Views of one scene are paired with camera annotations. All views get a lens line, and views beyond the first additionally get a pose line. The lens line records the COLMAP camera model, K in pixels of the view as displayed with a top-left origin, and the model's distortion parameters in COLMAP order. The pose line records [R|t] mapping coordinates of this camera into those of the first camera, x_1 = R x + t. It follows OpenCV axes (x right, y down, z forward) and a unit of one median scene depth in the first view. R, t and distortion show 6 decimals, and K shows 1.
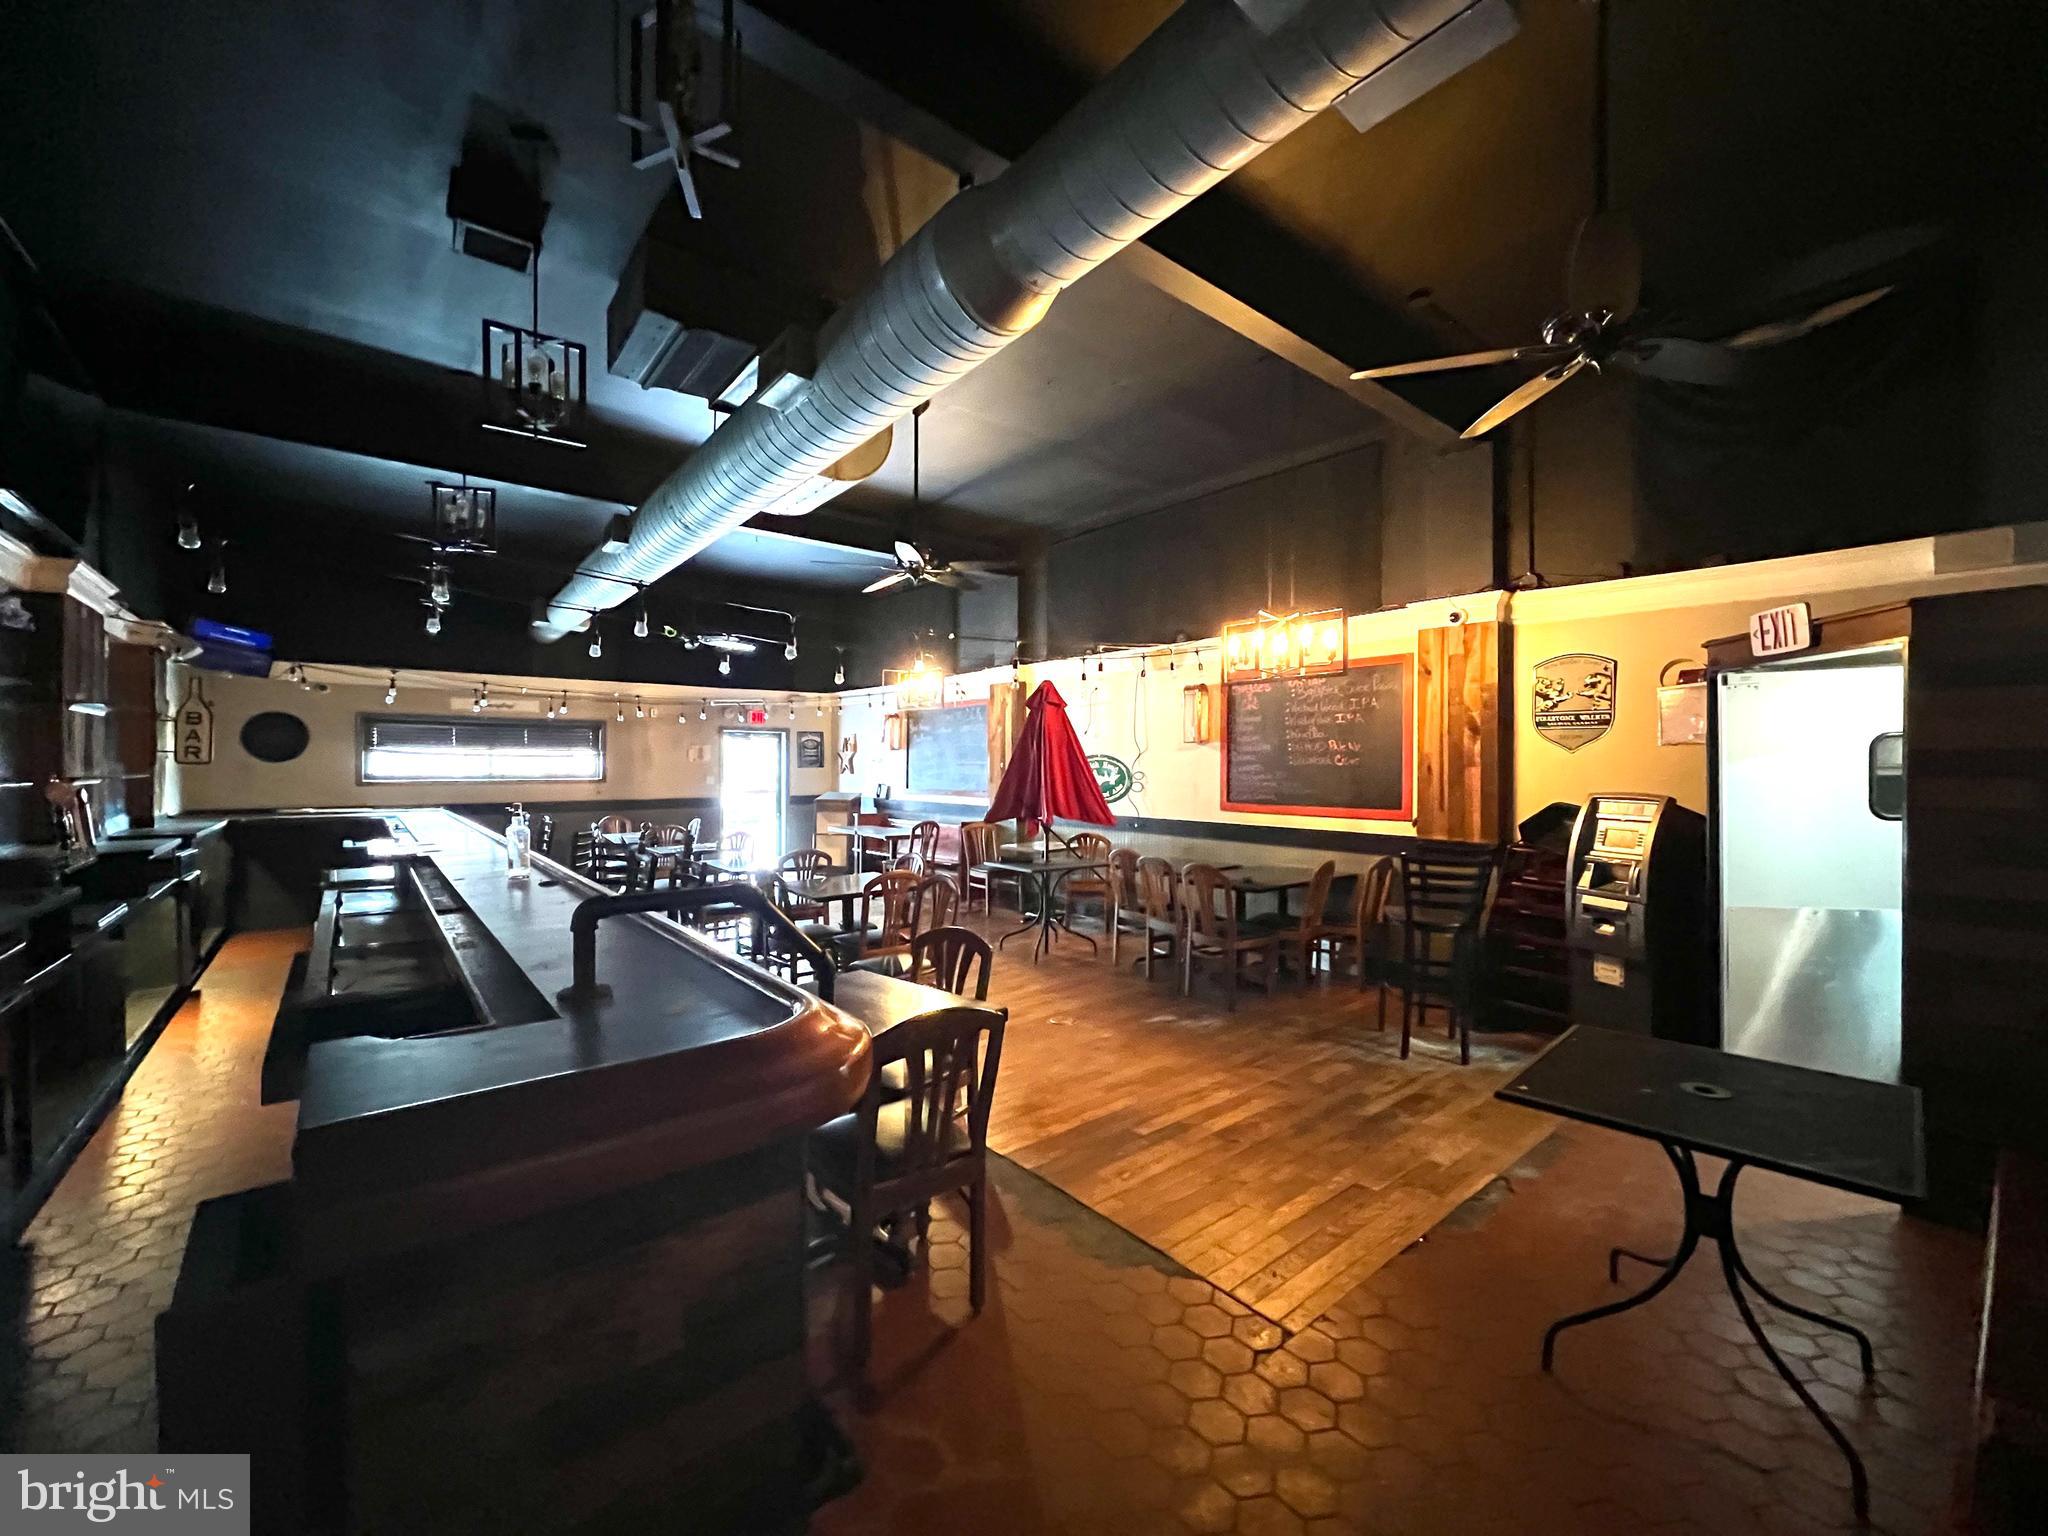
lens RADIAL K [[817.5, 0, 1020.8], [0, 817.5, 765.5], [0, 0, 1]] dist [0.001093, -0.000331]
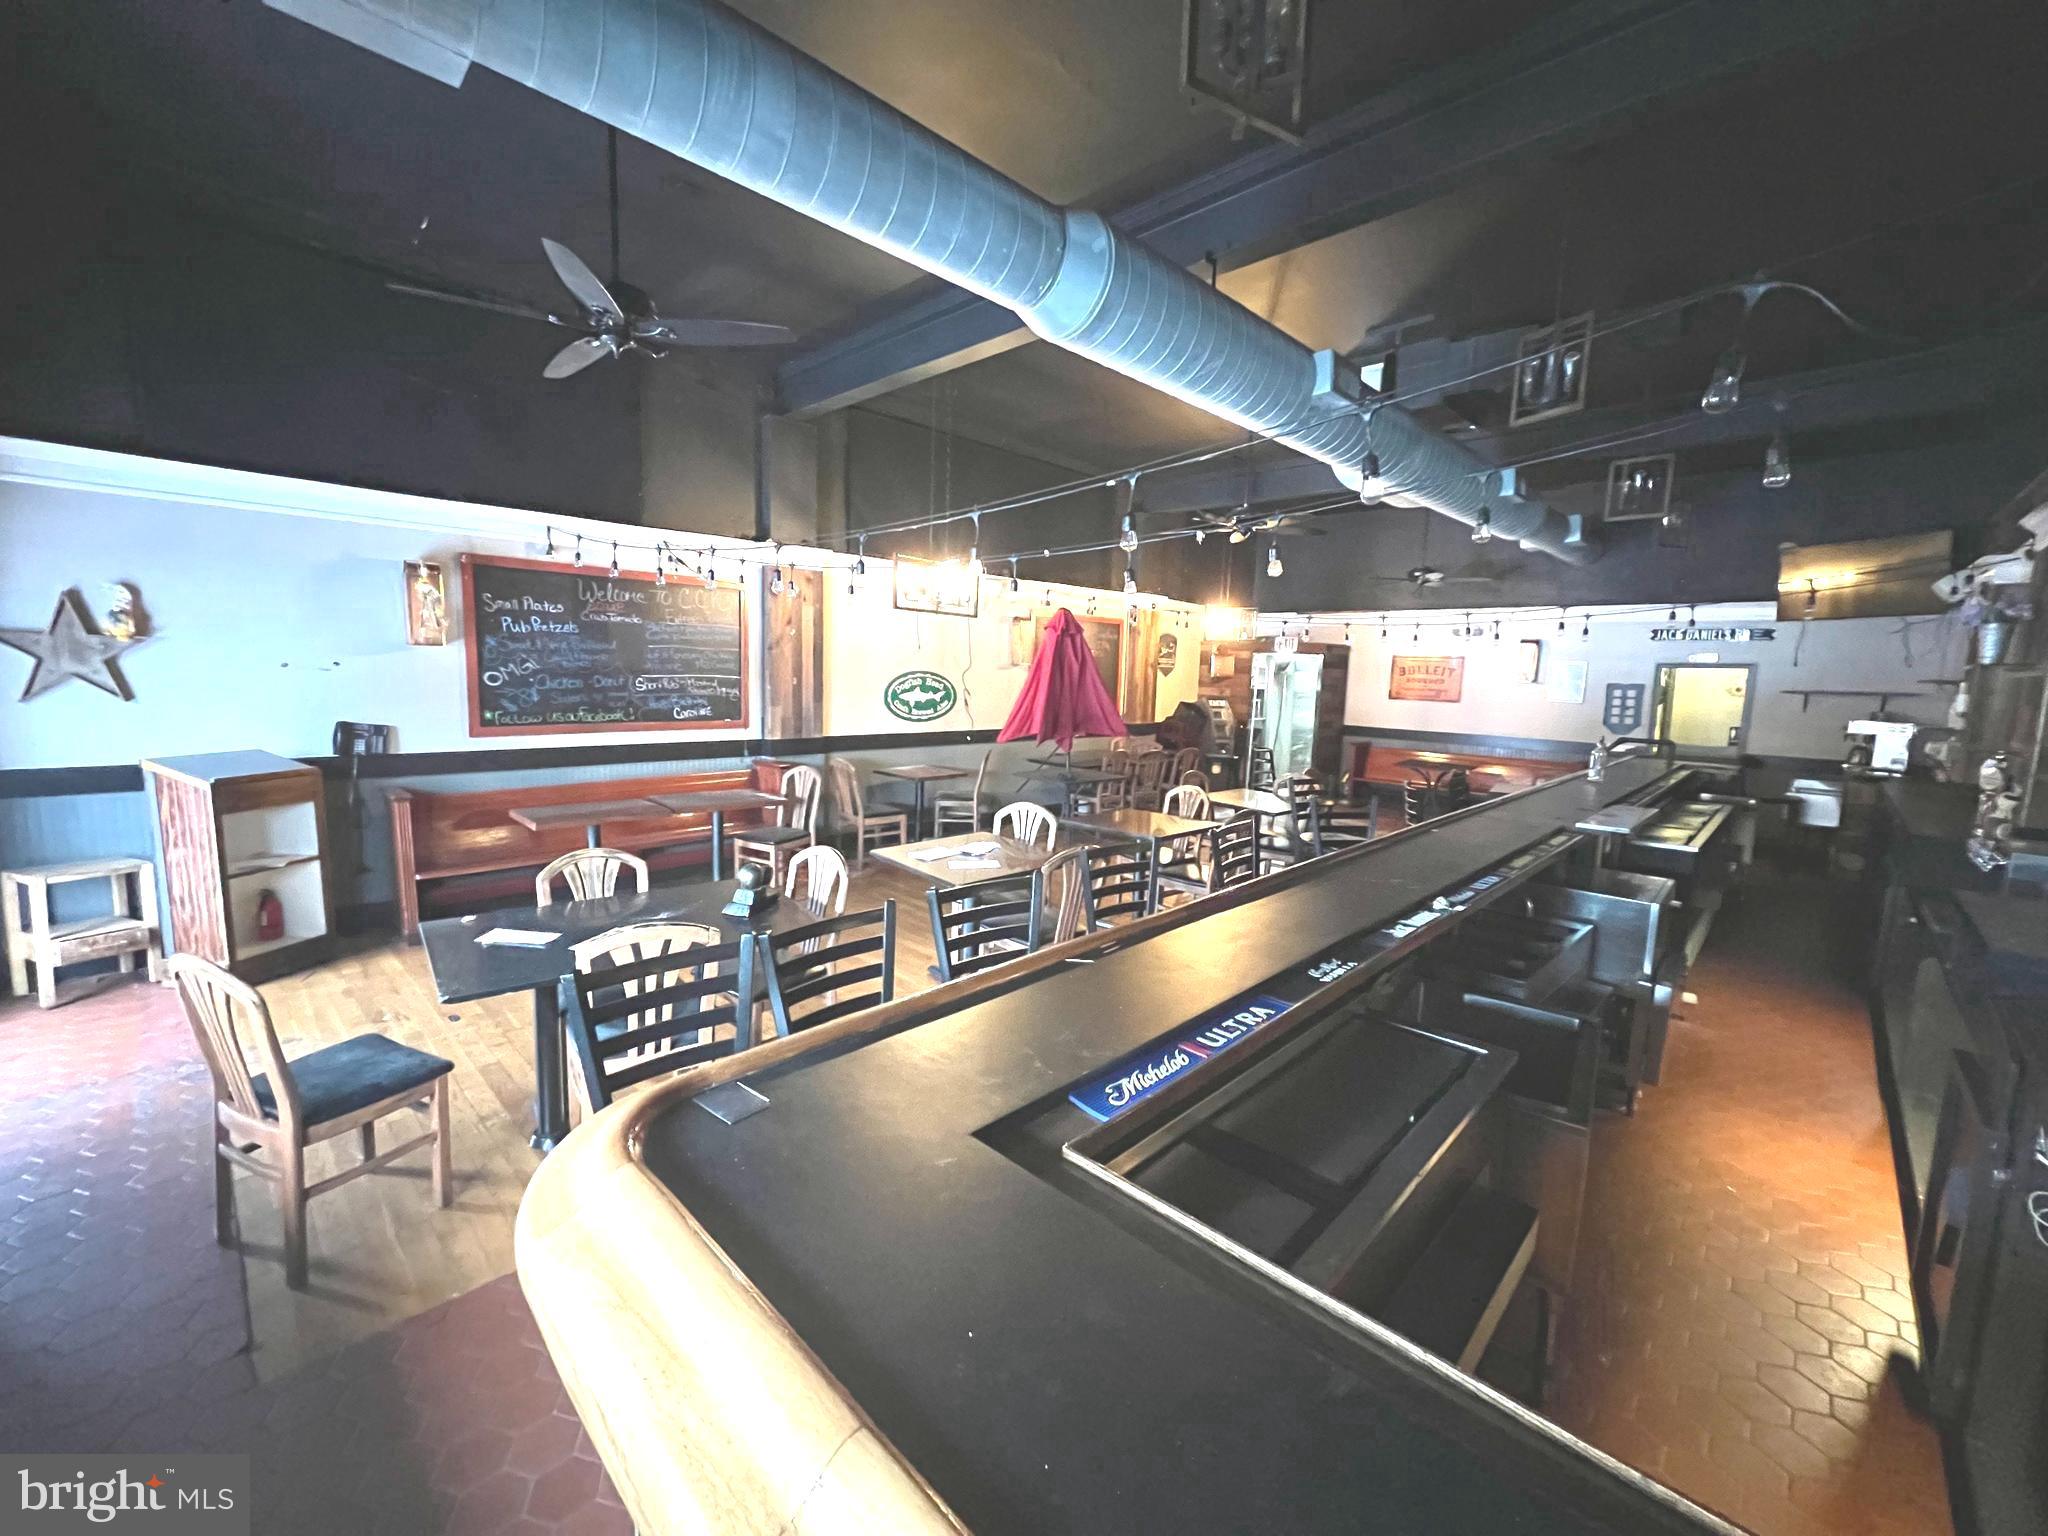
lens RADIAL K [[817.5, 0, 1020.8], [0, 817.5, 765.5], [0, 0, 1]] dist [0.001093, -0.000331]
pose [[-0.111485, -0.118011, 0.986734, -0.918035], [-0.017271, 0.993004, 0.116810, -0.018240], [-0.993616, -0.004020, -0.112744, 1.023542]]
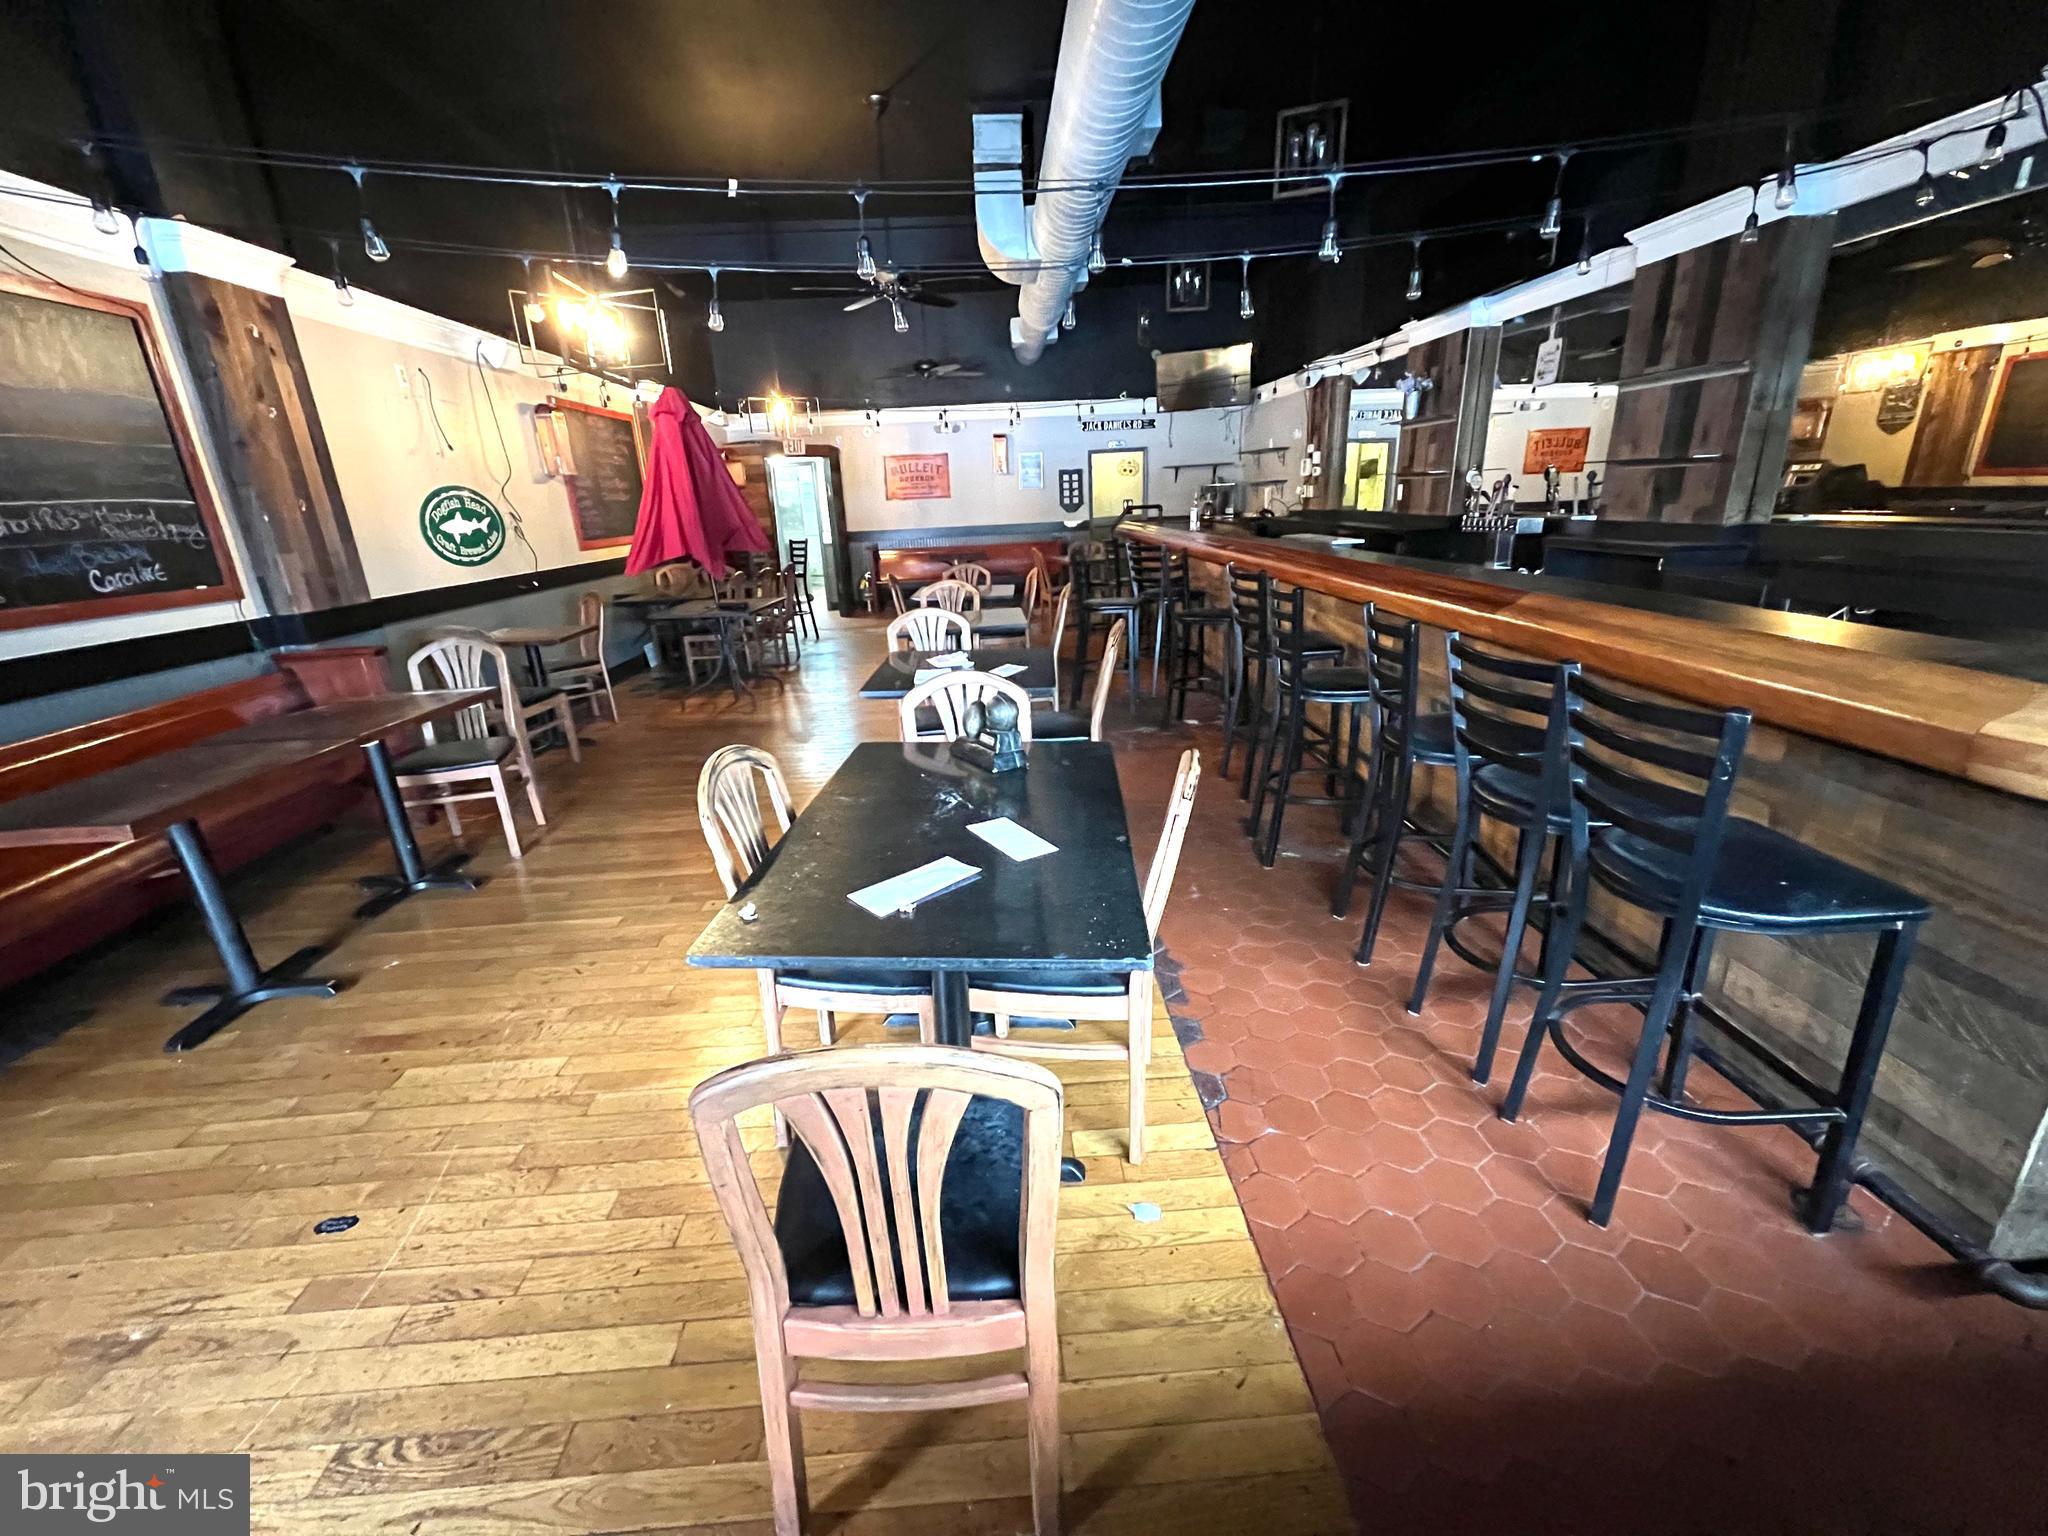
lens RADIAL K [[817.5, 0, 1020.8], [0, 817.5, 765.5], [0, 0, 1]] dist [0.001093, -0.000331]
pose [[-0.806940, -0.147183, 0.572001, -0.680341], [0.055911, 0.945069, 0.322053, 0.011699], [-0.587981, 0.291859, -0.754385, 1.326551]]
